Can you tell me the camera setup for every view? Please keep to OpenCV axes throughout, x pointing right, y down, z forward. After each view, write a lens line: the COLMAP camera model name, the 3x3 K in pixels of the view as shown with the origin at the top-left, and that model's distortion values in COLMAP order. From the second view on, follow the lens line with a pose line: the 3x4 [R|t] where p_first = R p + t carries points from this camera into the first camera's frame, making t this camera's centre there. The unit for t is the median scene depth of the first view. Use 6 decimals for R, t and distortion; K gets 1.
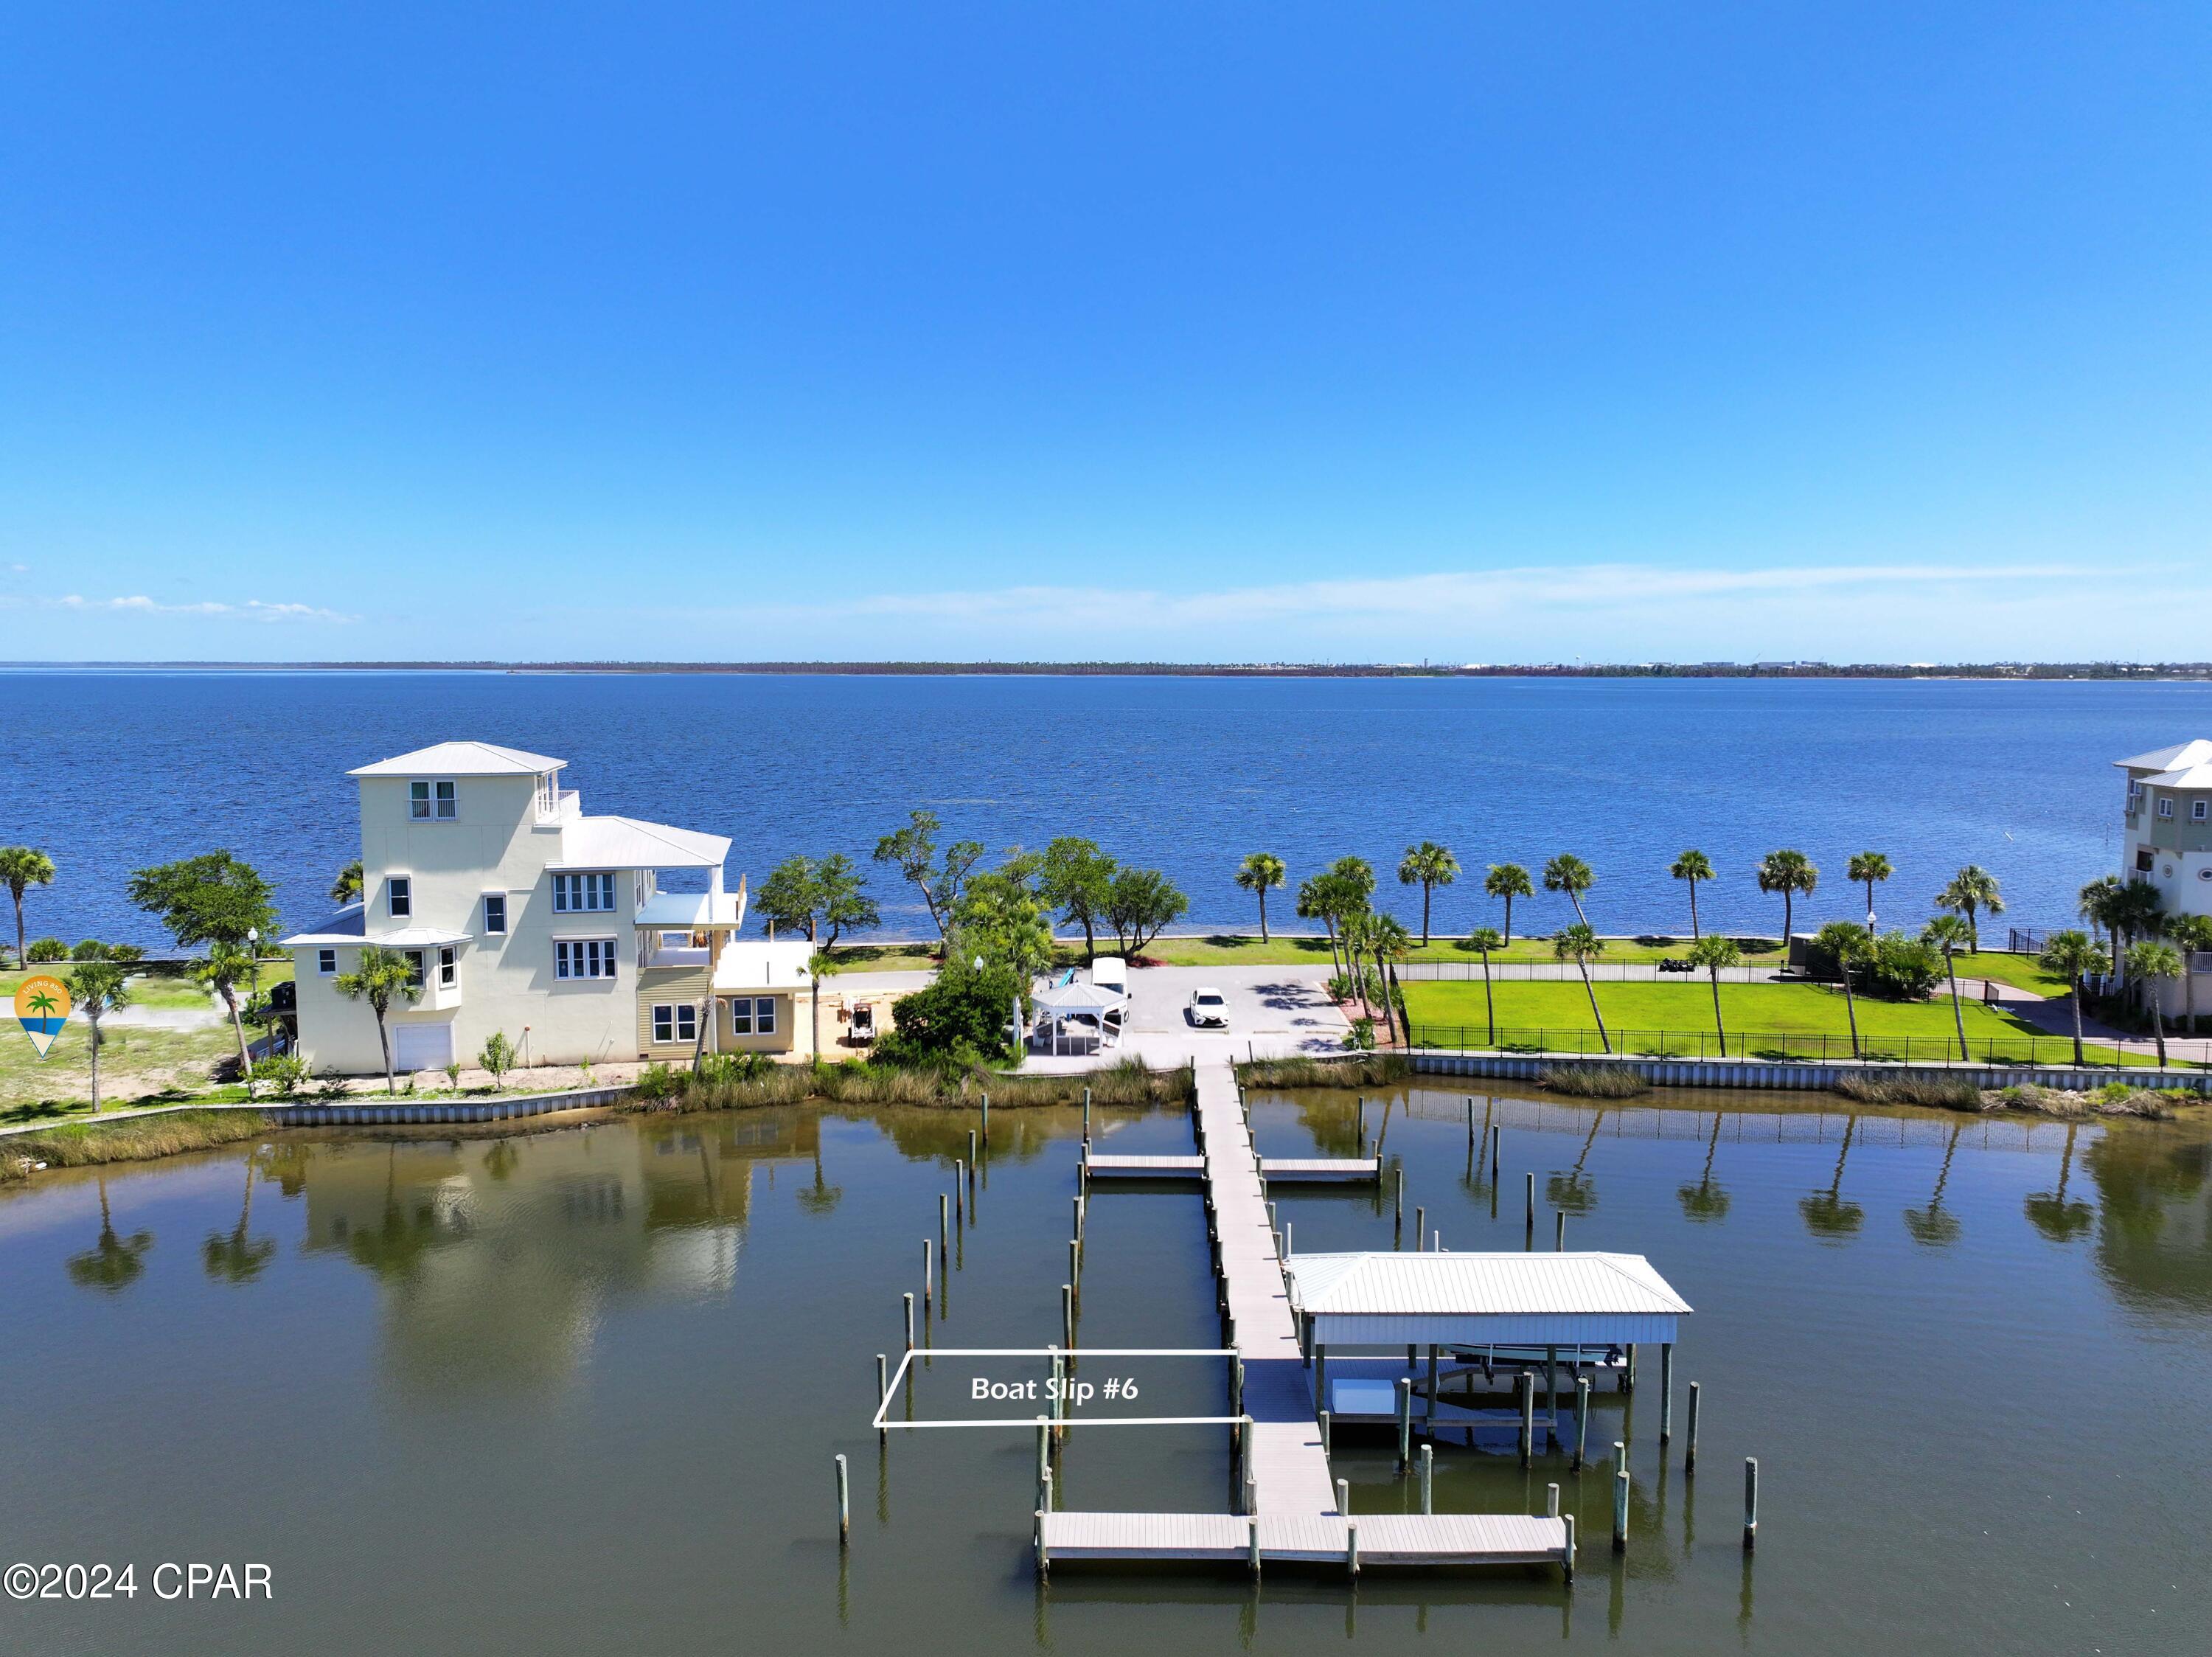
lens RADIAL K [[1539.1, 0, 1106.0], [0, 1539.1, 828.5], [0, 0, 1]] dist [-0.005455, 0.030126]
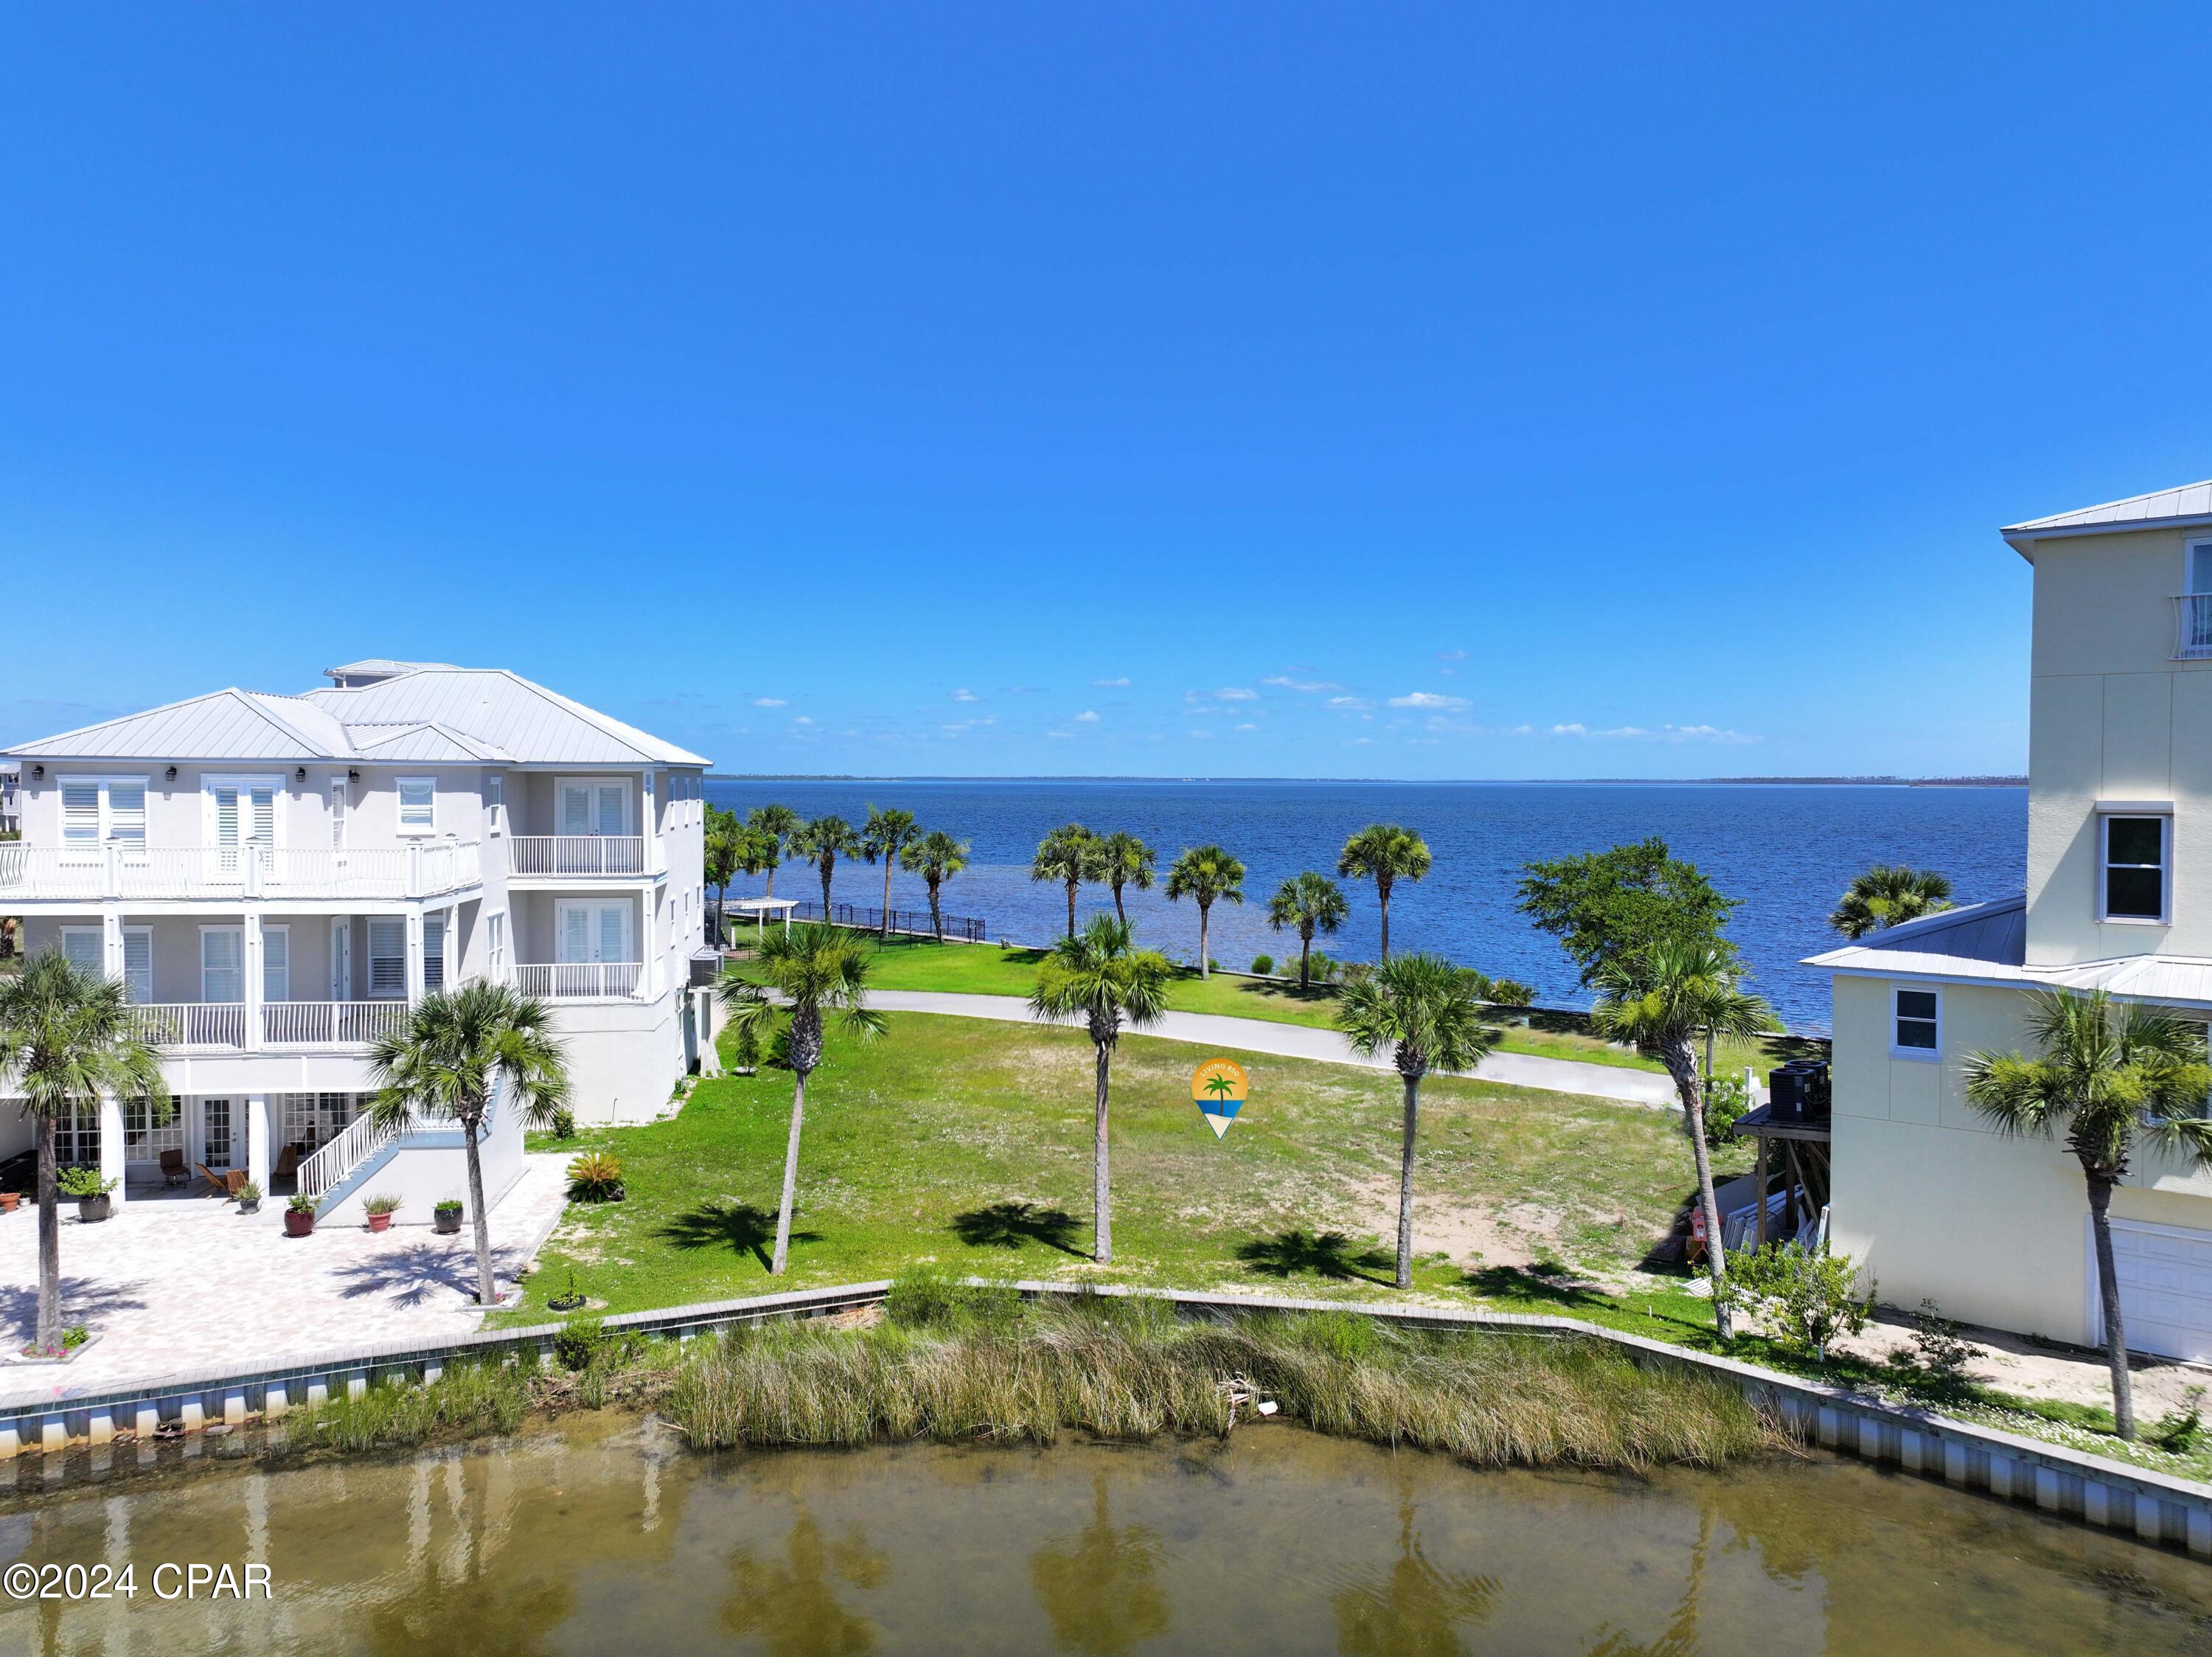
lens RADIAL K [[1539.1, 0, 1106.0], [0, 1539.1, 828.5], [0, 0, 1]] dist [-0.005455, 0.030126]
pose [[0.661479, 0.018166, -0.749744, -0.358709], [-0.075218, 0.996273, -0.042223, 0.071555], [0.746183, 0.084324, 0.660380, 0.599060]]
